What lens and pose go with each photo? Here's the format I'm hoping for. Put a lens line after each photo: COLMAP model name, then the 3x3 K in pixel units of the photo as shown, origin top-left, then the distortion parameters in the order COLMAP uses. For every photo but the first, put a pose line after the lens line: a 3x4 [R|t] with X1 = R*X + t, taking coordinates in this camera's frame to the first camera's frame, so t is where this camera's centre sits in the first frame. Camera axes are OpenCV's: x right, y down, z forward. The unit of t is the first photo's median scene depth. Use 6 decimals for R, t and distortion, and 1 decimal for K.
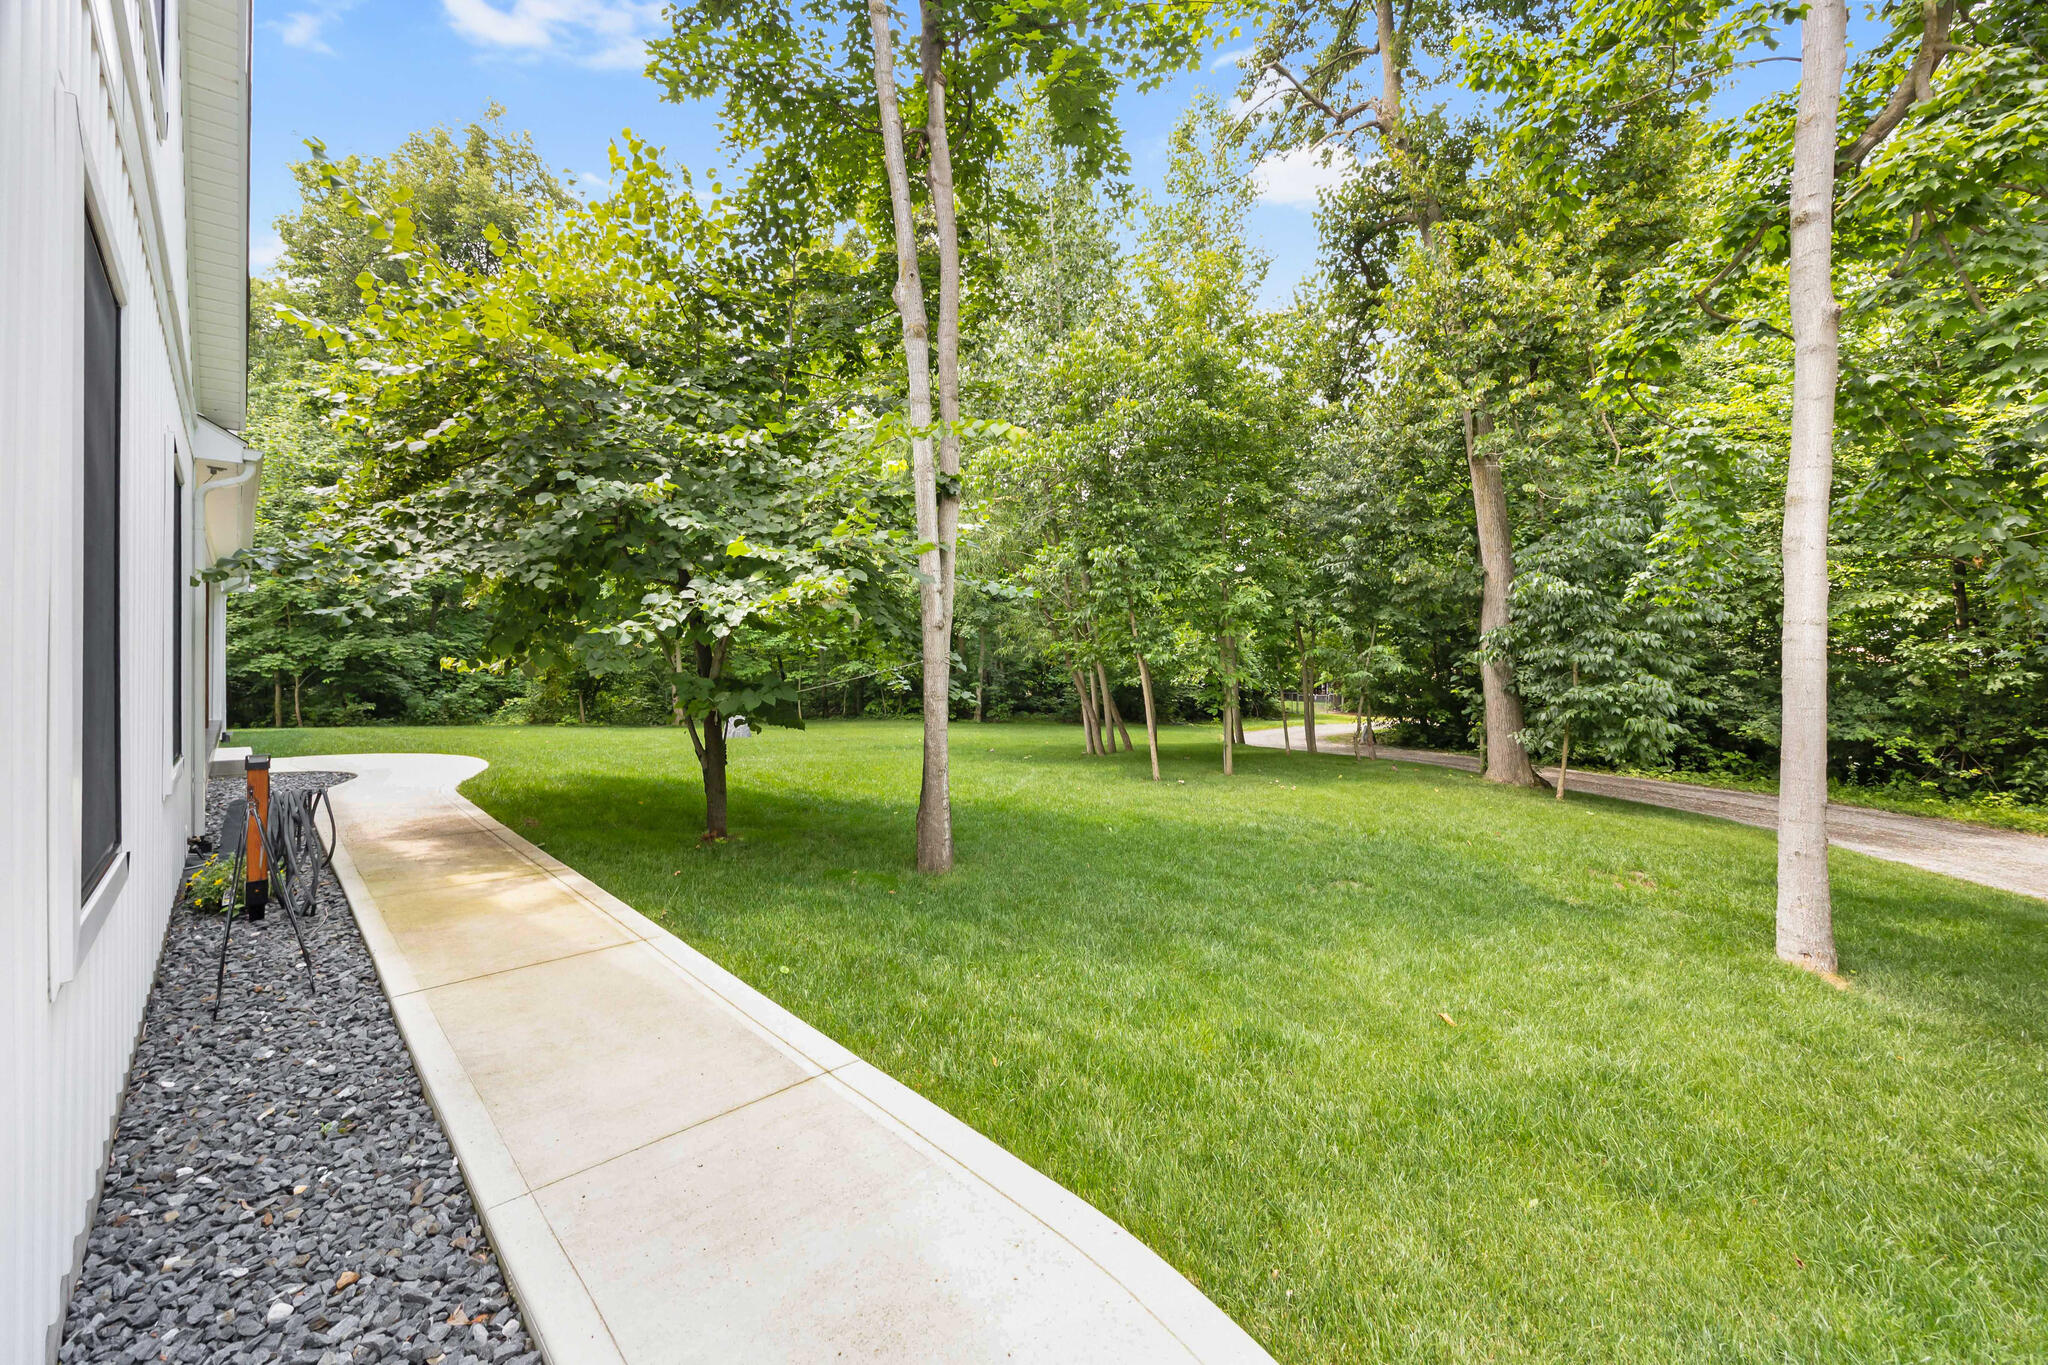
lens RADIAL K [[789.2, 0, 1025.9], [0, 789.2, 662.8], [0, 0, 1]] dist [0.003035, 0.000181]
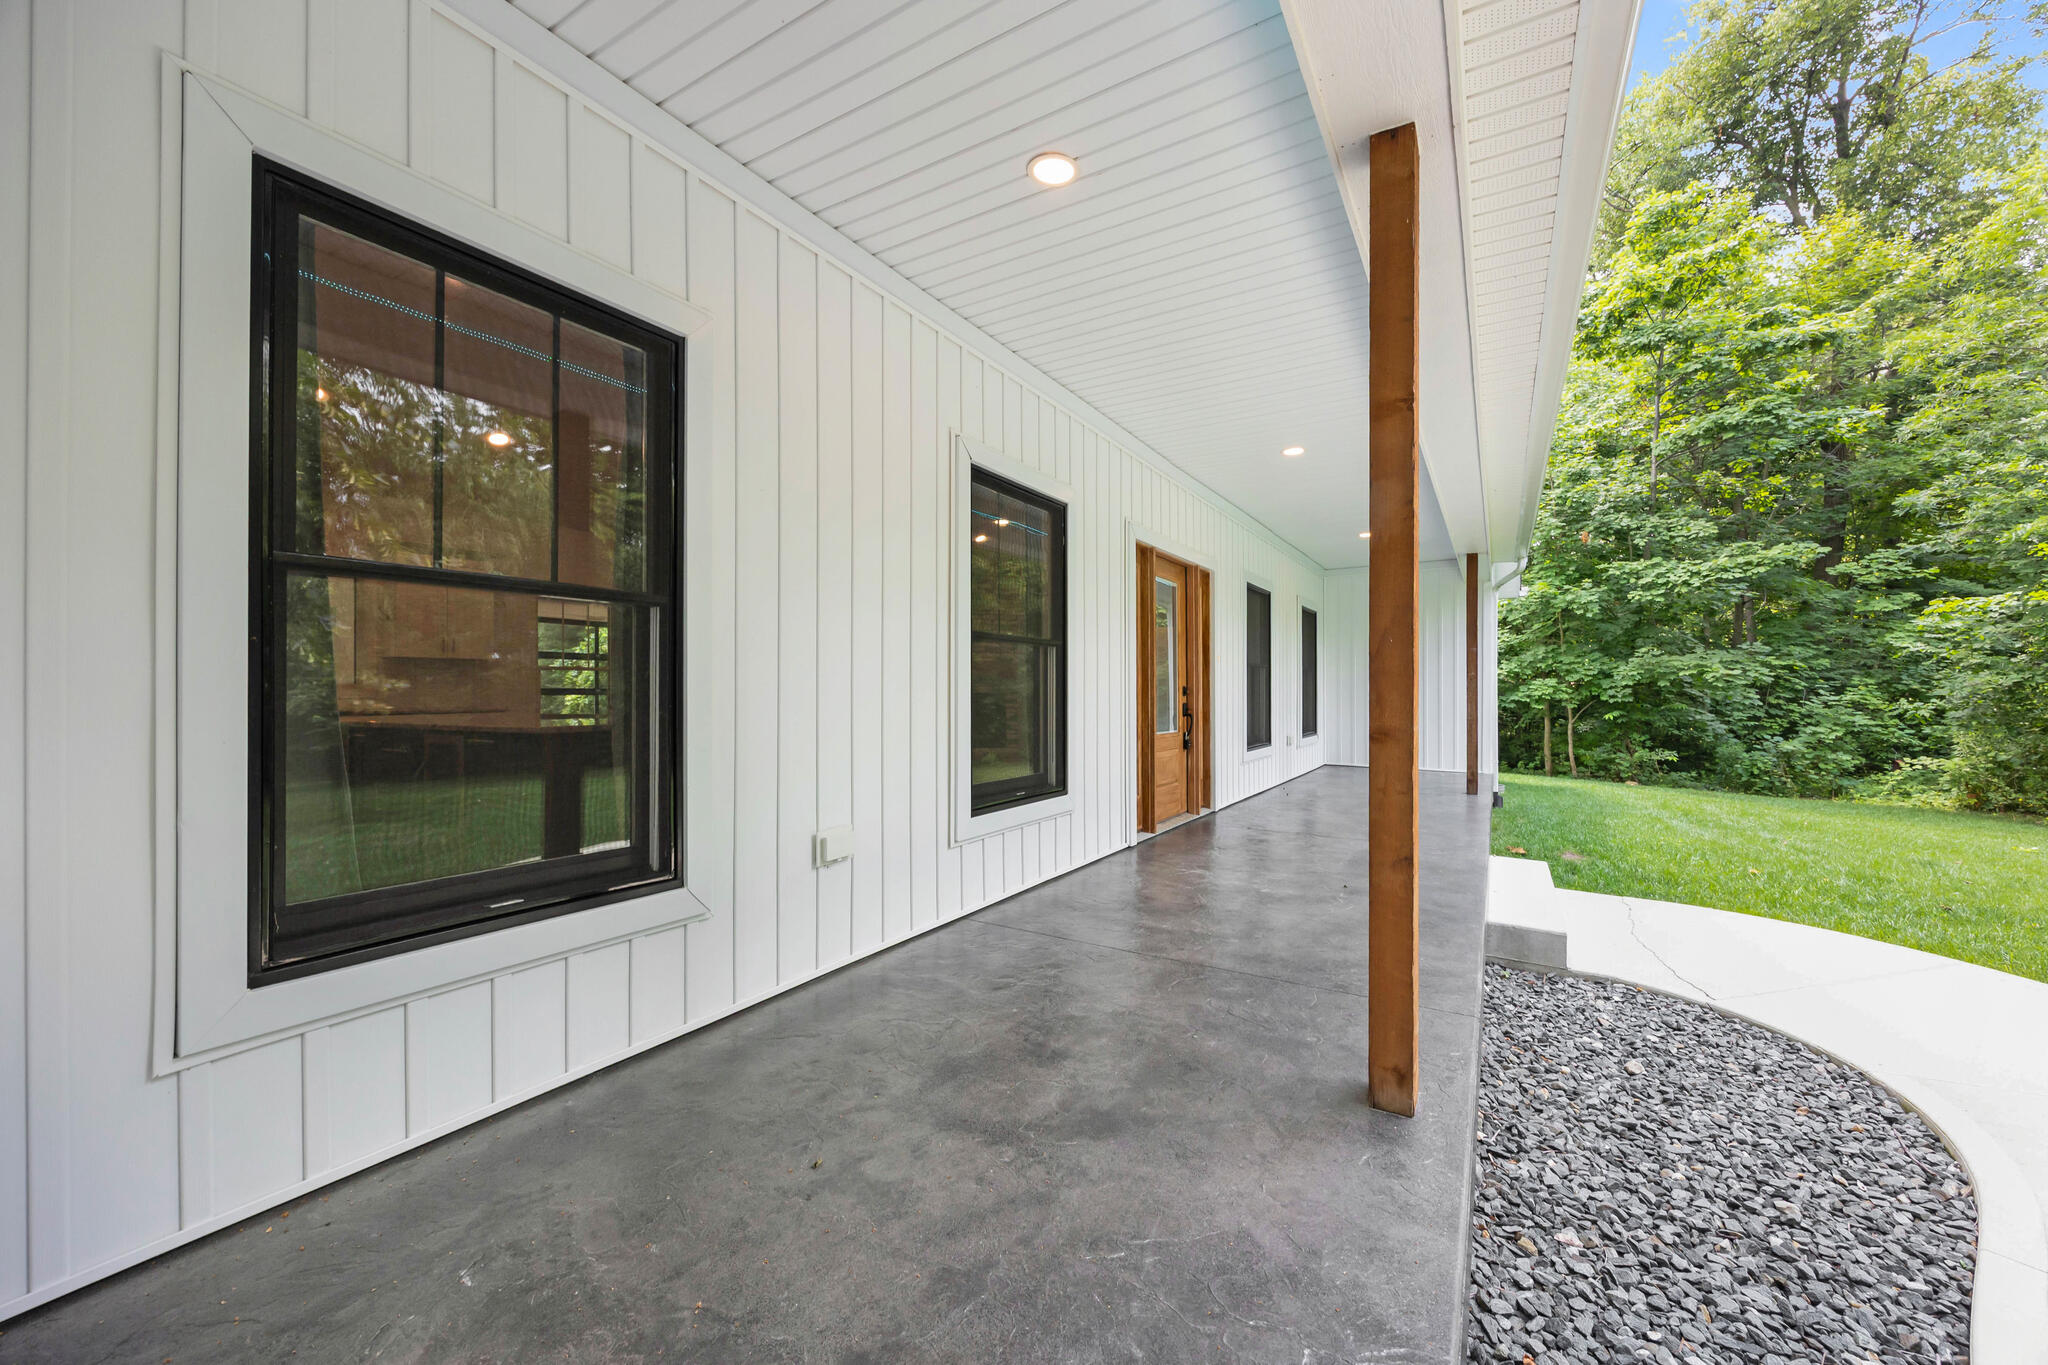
lens RADIAL K [[789.2, 0, 1030.2], [0, 789.2, 680.1], [0, 0, 1]] dist [0.003035, 0.000181]
pose [[0.254077, -0.003378, -0.967178, -0.323766], [-0.003507, 0.999984, -0.004414, -0.004714], [0.967178, 0.004514, 0.254061, 0.310677]]
